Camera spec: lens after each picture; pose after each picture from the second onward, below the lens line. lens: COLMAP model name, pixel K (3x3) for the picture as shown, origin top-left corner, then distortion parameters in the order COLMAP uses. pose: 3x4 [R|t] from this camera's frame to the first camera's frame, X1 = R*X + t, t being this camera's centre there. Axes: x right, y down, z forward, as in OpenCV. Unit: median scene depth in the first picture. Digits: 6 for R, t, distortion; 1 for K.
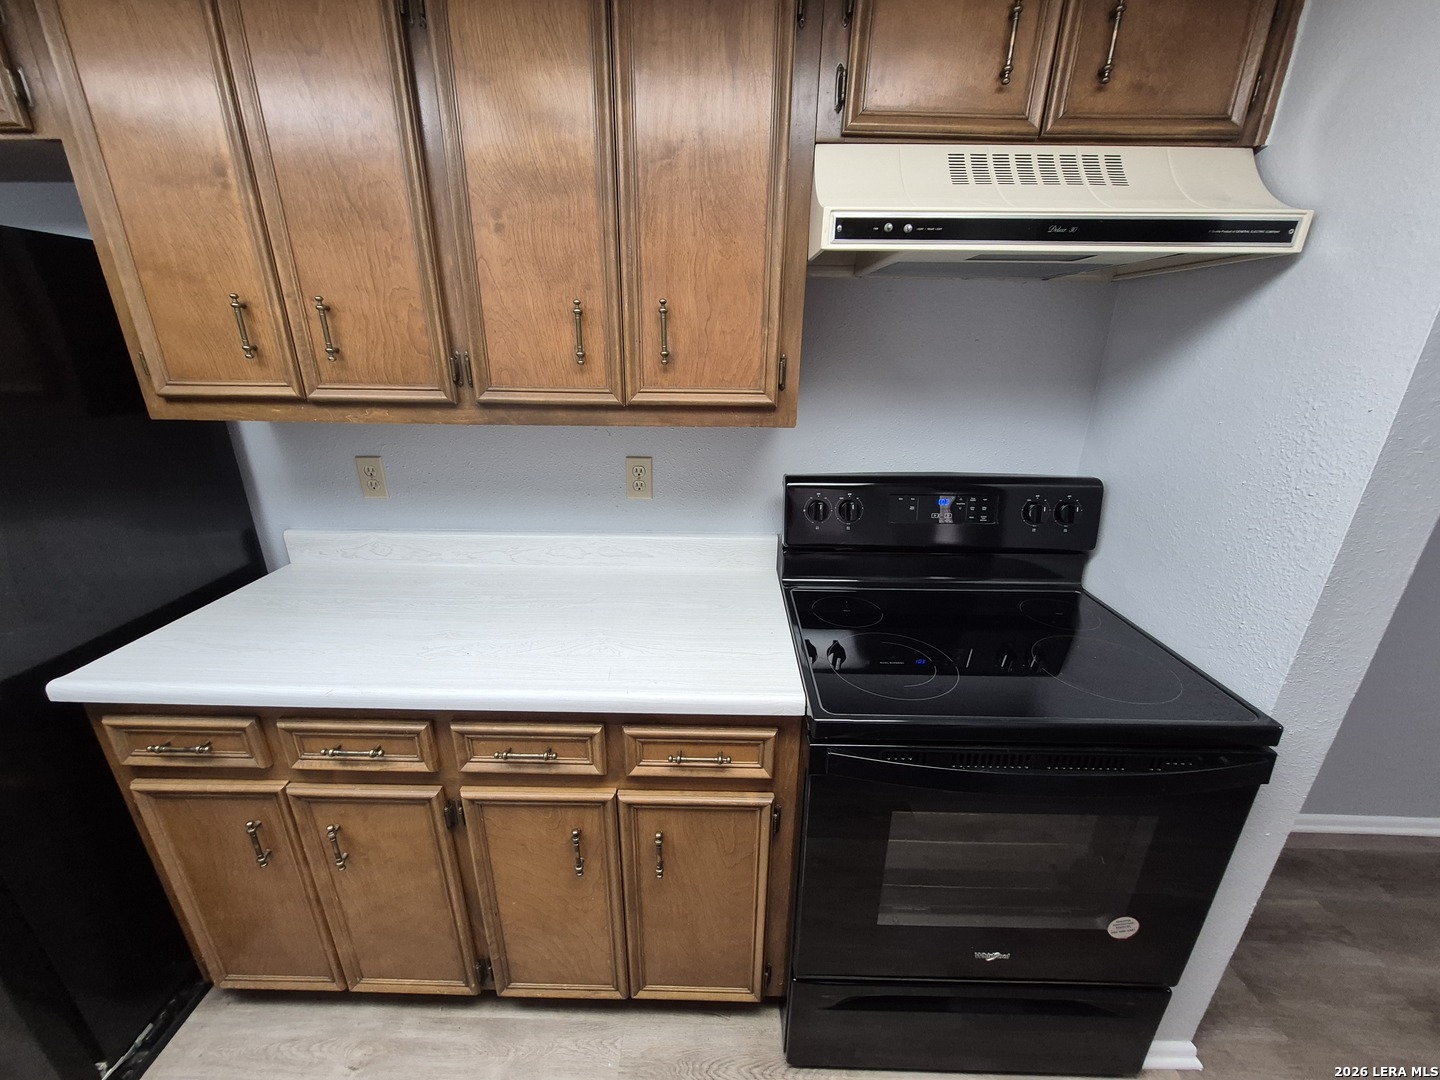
lens RADIAL K [[570.2, 0, 712.0], [0, 570.2, 543.6], [0, 0, 1]] dist [0.000656, 0.000200]
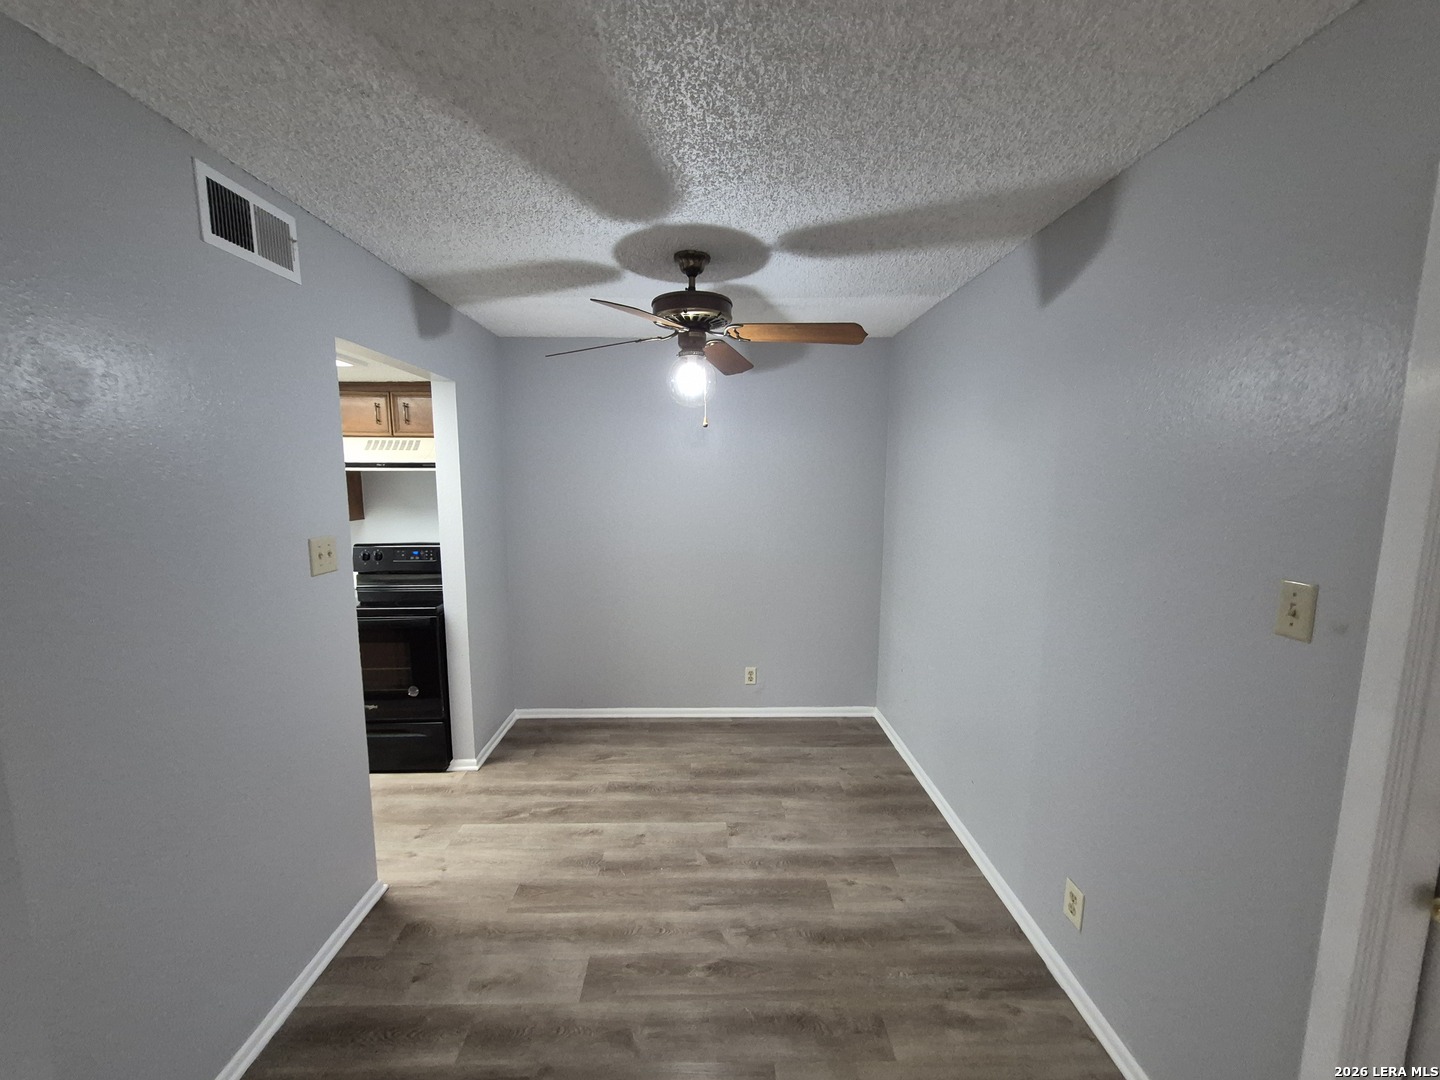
lens RADIAL K [[539.1, 0, 720.0], [0, 539.1, 540.0], [0, 0, 1]] dist [0.000276, 0.000121]
pose [[0.998676, -0.009850, 0.050492, 2.286396], [0.021372, 0.972232, -0.233039, 0.649522], [-0.046795, 0.233810, 0.971156, -1.989081]]
